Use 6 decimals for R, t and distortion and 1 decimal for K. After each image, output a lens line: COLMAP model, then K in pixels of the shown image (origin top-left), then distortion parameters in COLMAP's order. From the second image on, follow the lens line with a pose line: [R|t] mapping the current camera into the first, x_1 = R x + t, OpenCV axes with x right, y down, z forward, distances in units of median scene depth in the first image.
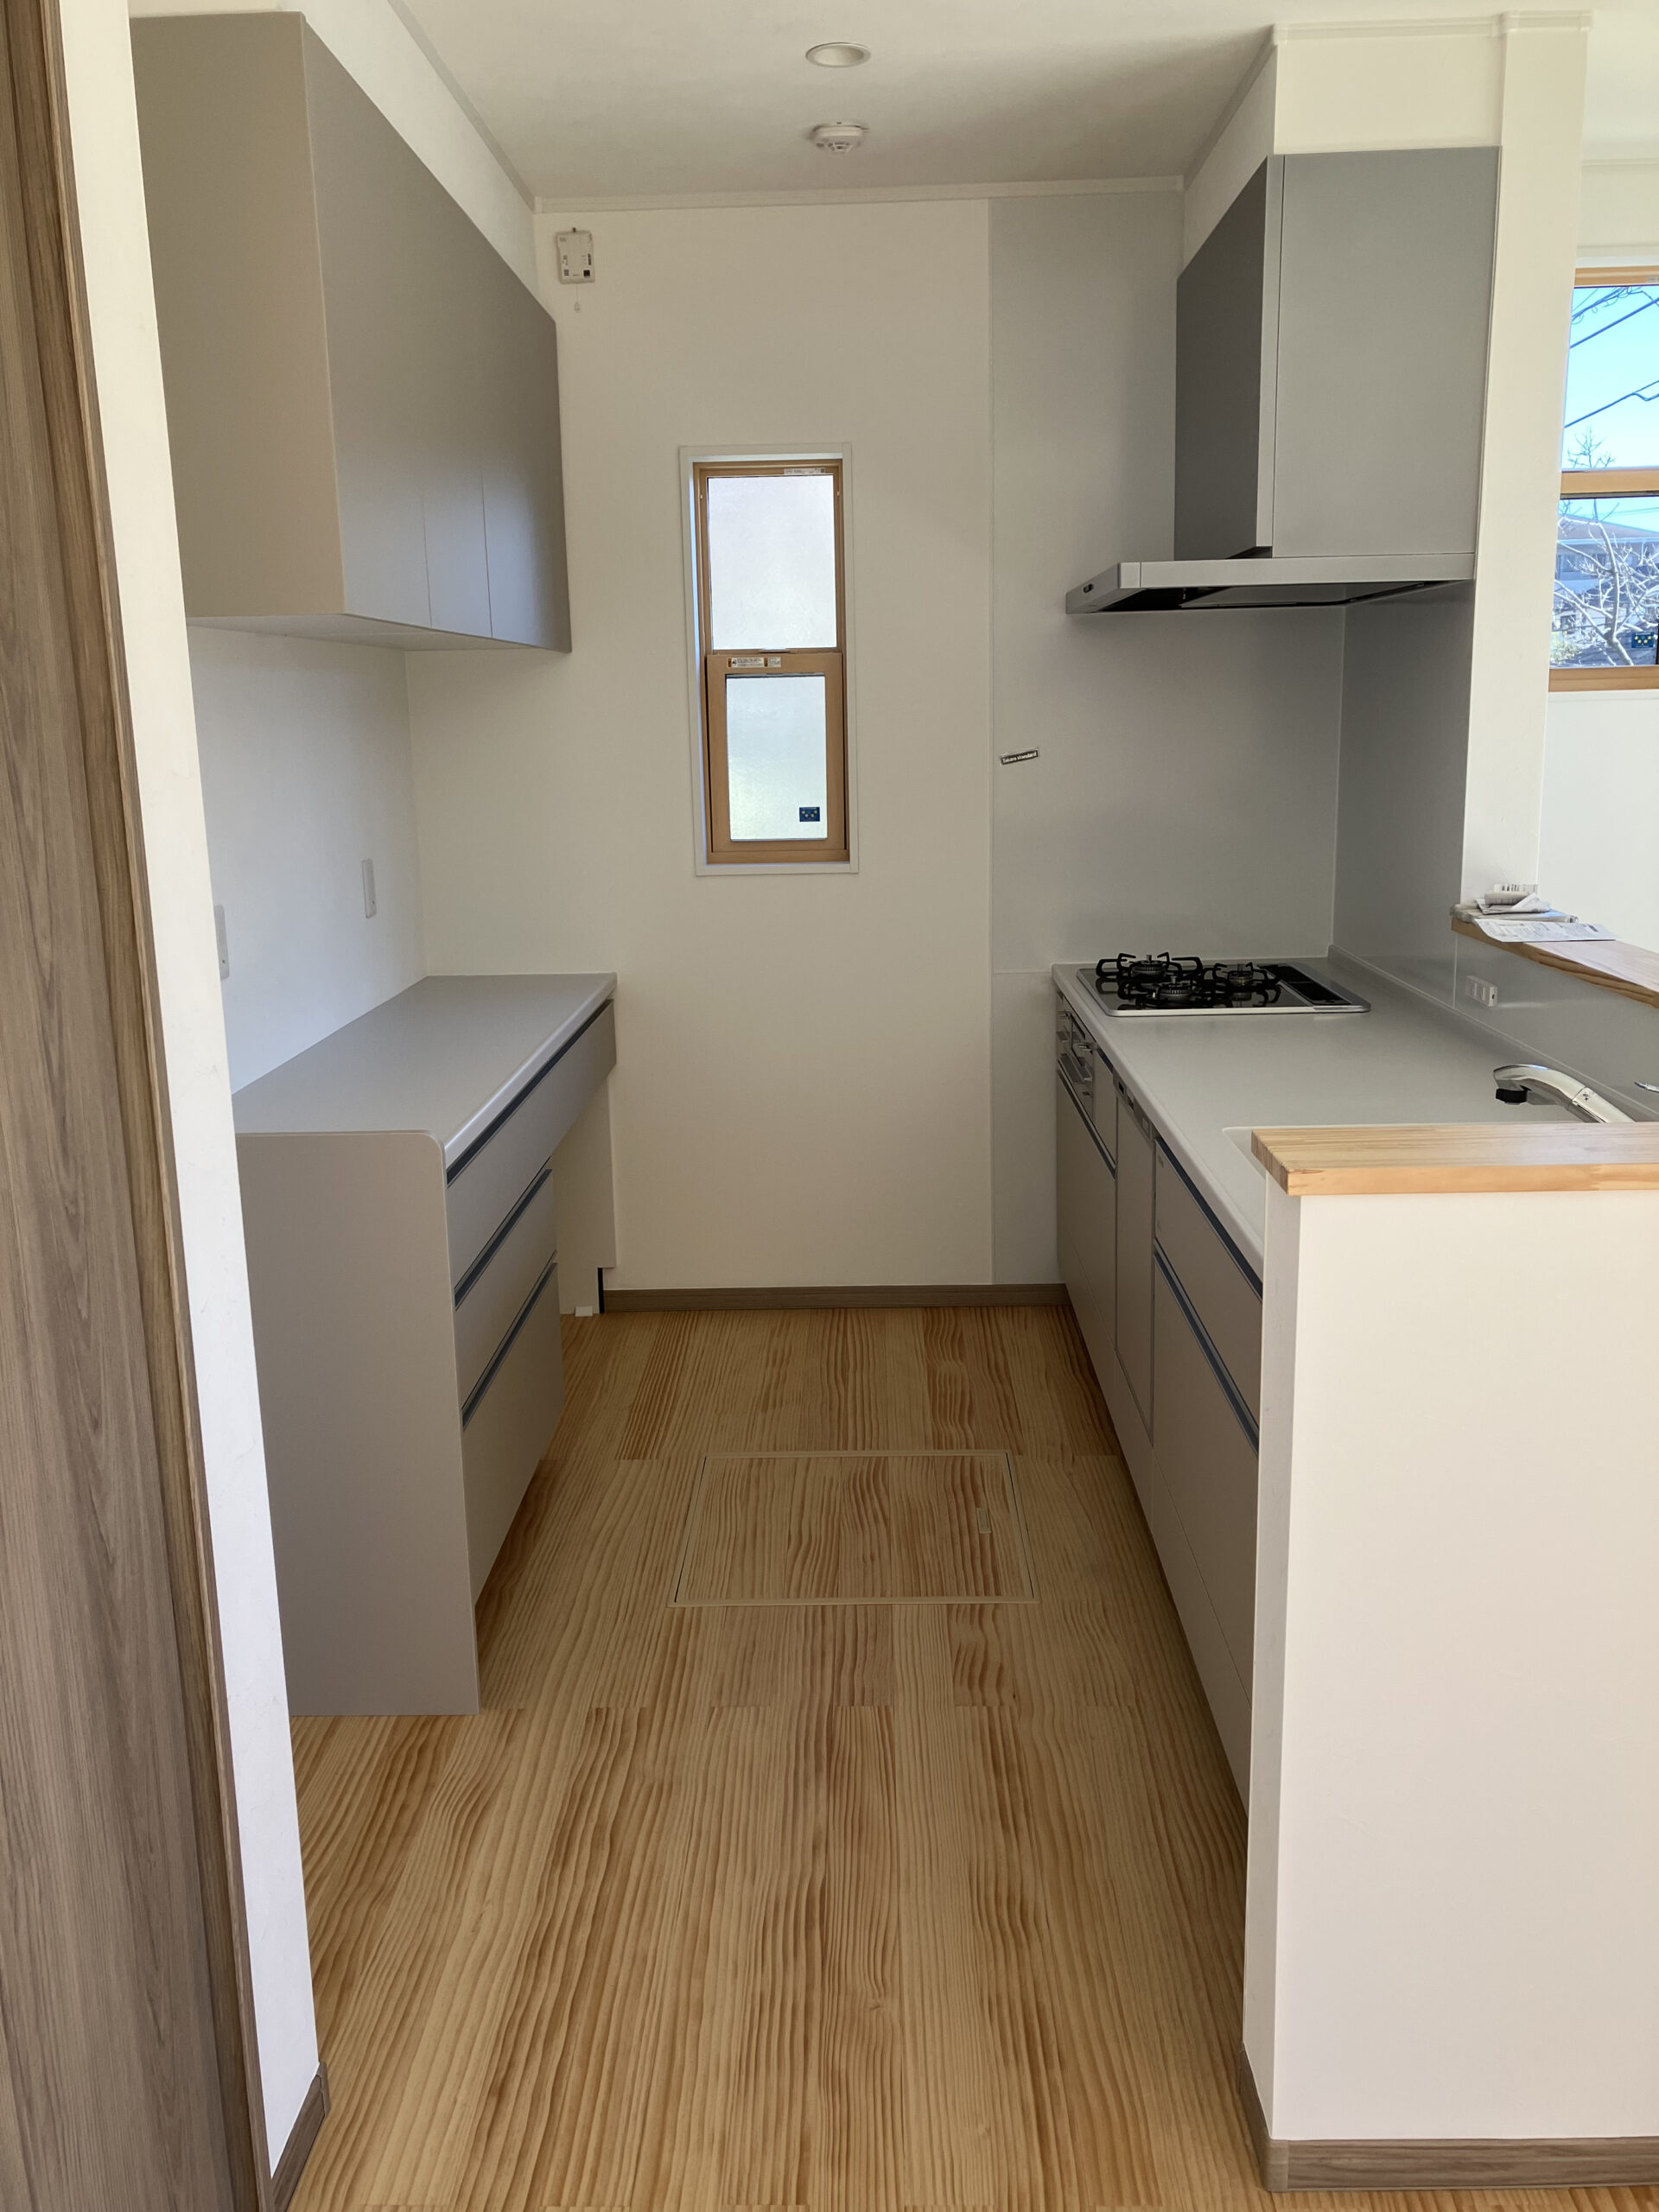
lens RADIAL K [[1811.1, 0, 829.5], [0, 1811.1, 1106.0], [0, 0, 1]] dist [-0.007762, -0.007775]
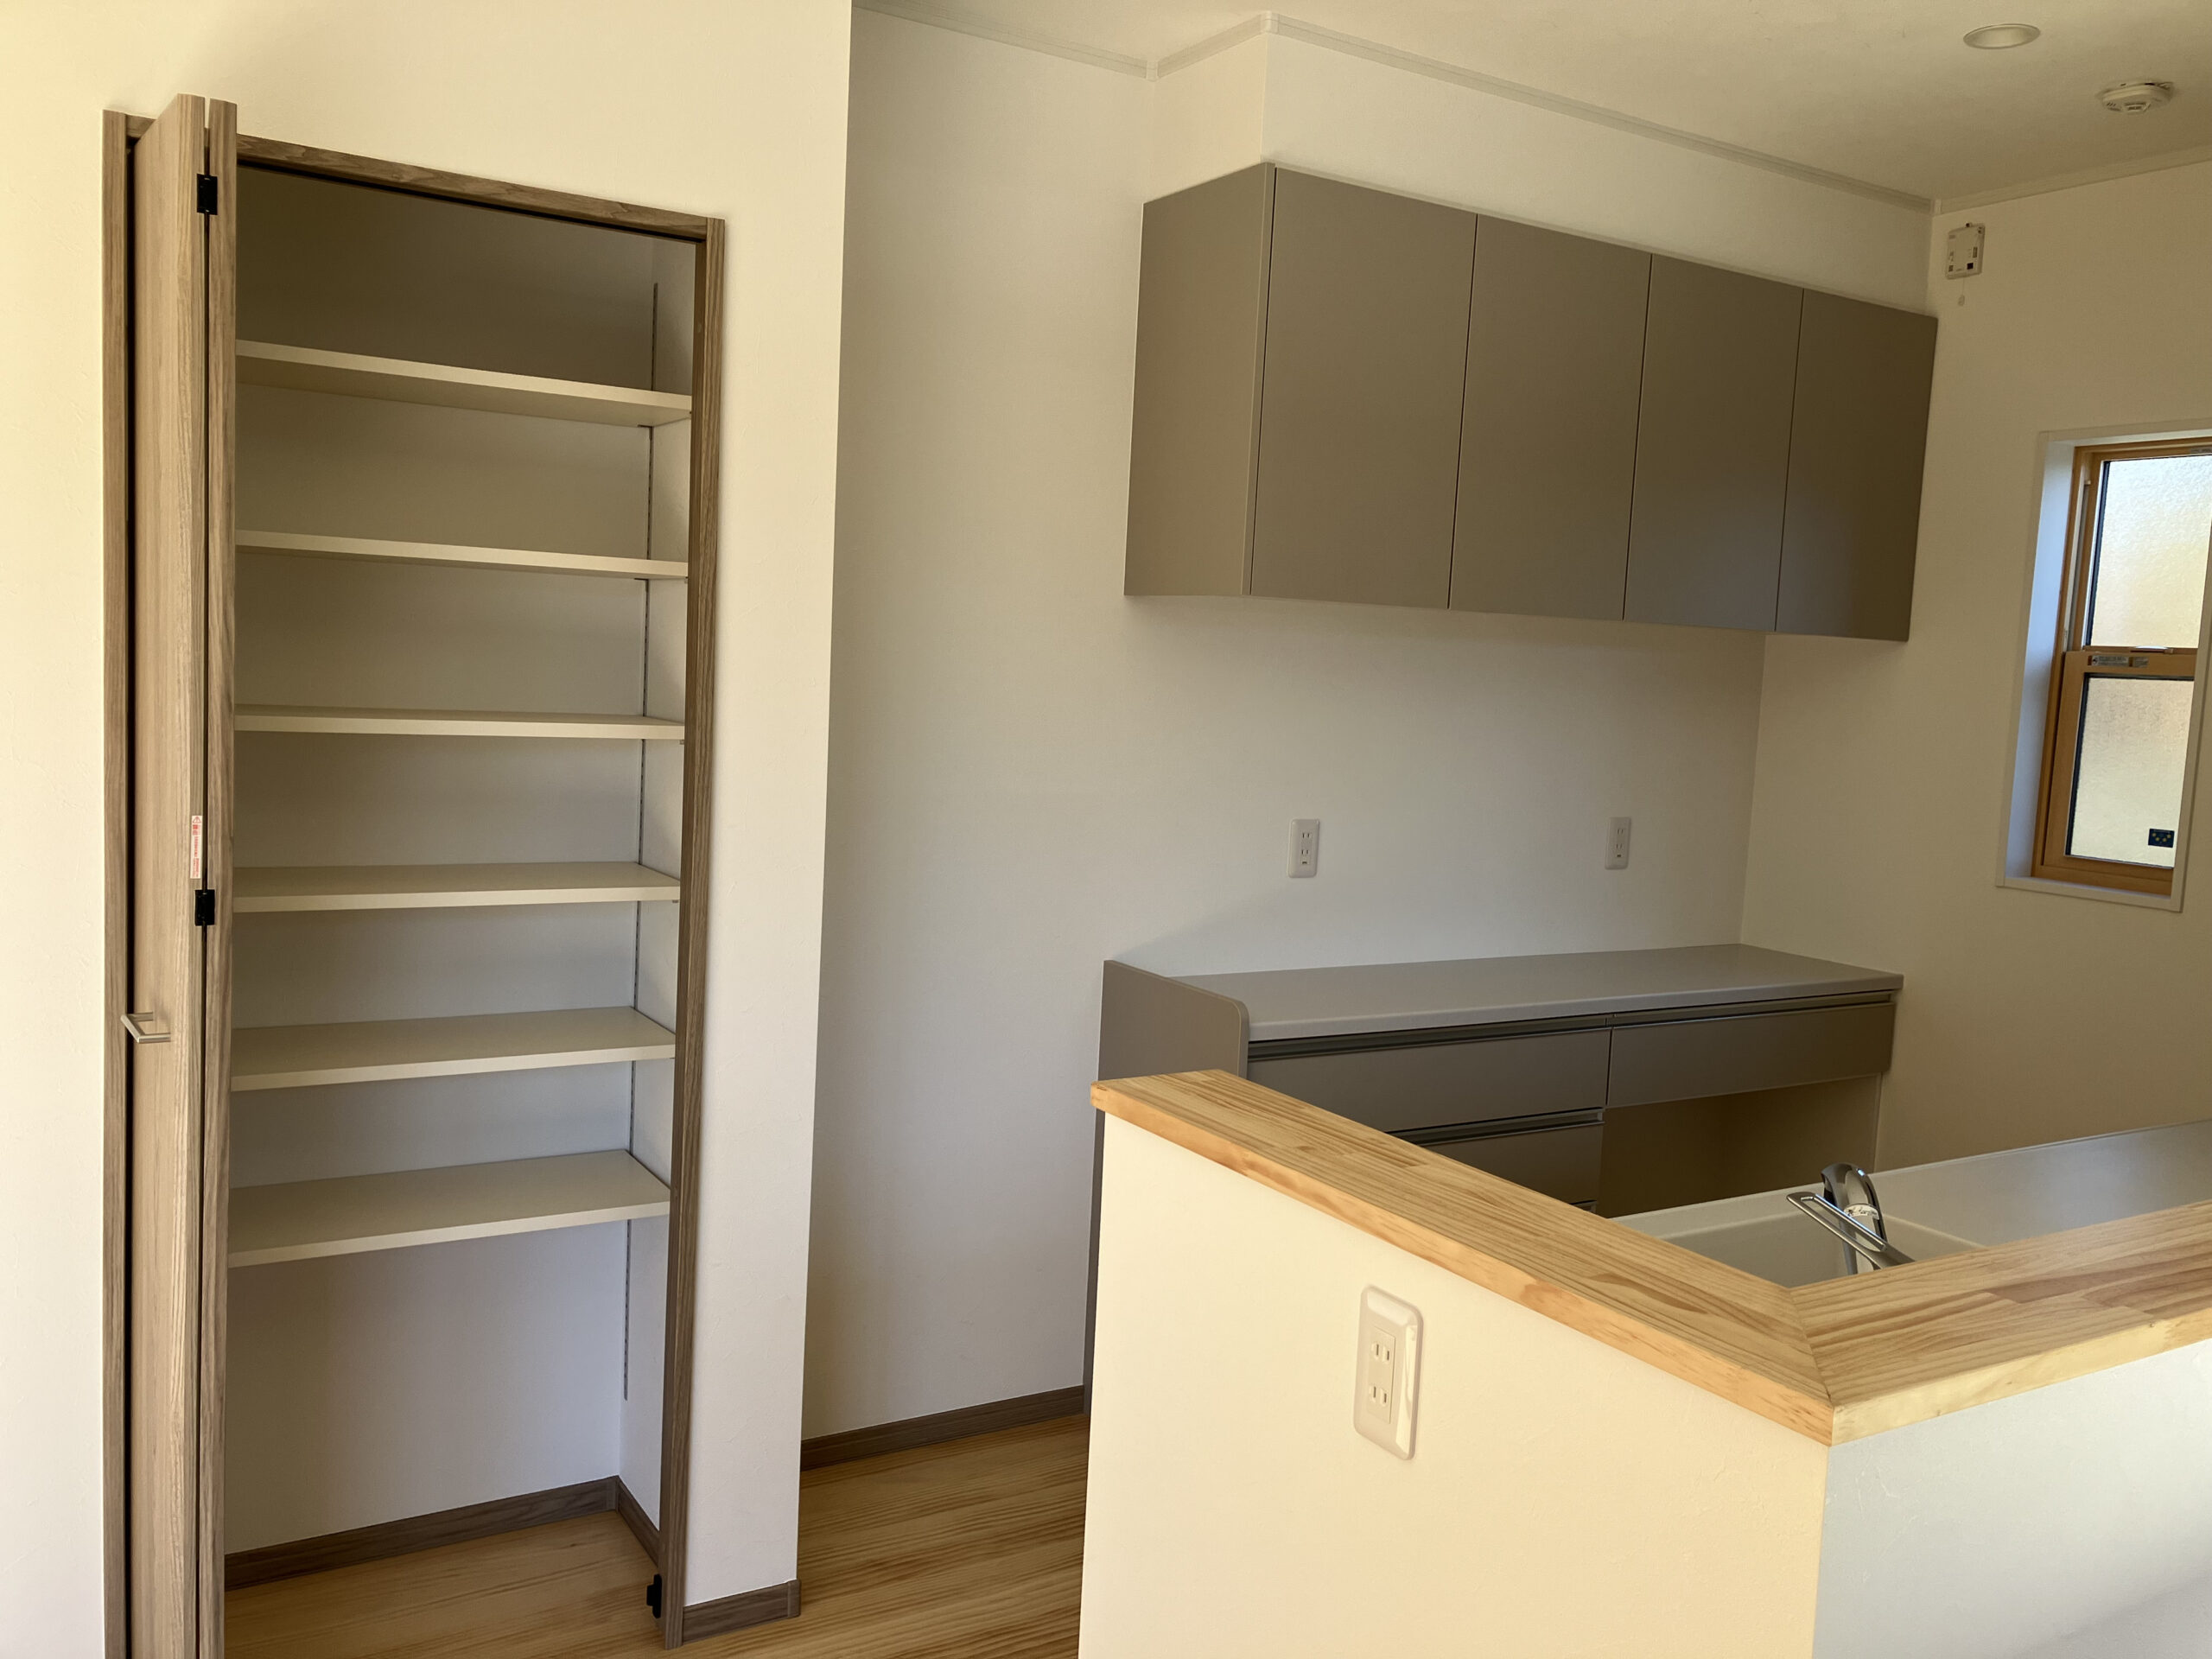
lens RADIAL K [[1811.1, 0, 1106.0], [0, 1811.1, 829.5], [0, 0, 1]] dist [-0.007762, -0.007775]
pose [[0.540230, 0.127469, -0.831807, 0.435870], [-0.238074, 0.971230, -0.005786, -0.042312], [0.807139, 0.201158, 0.555034, 0.127292]]
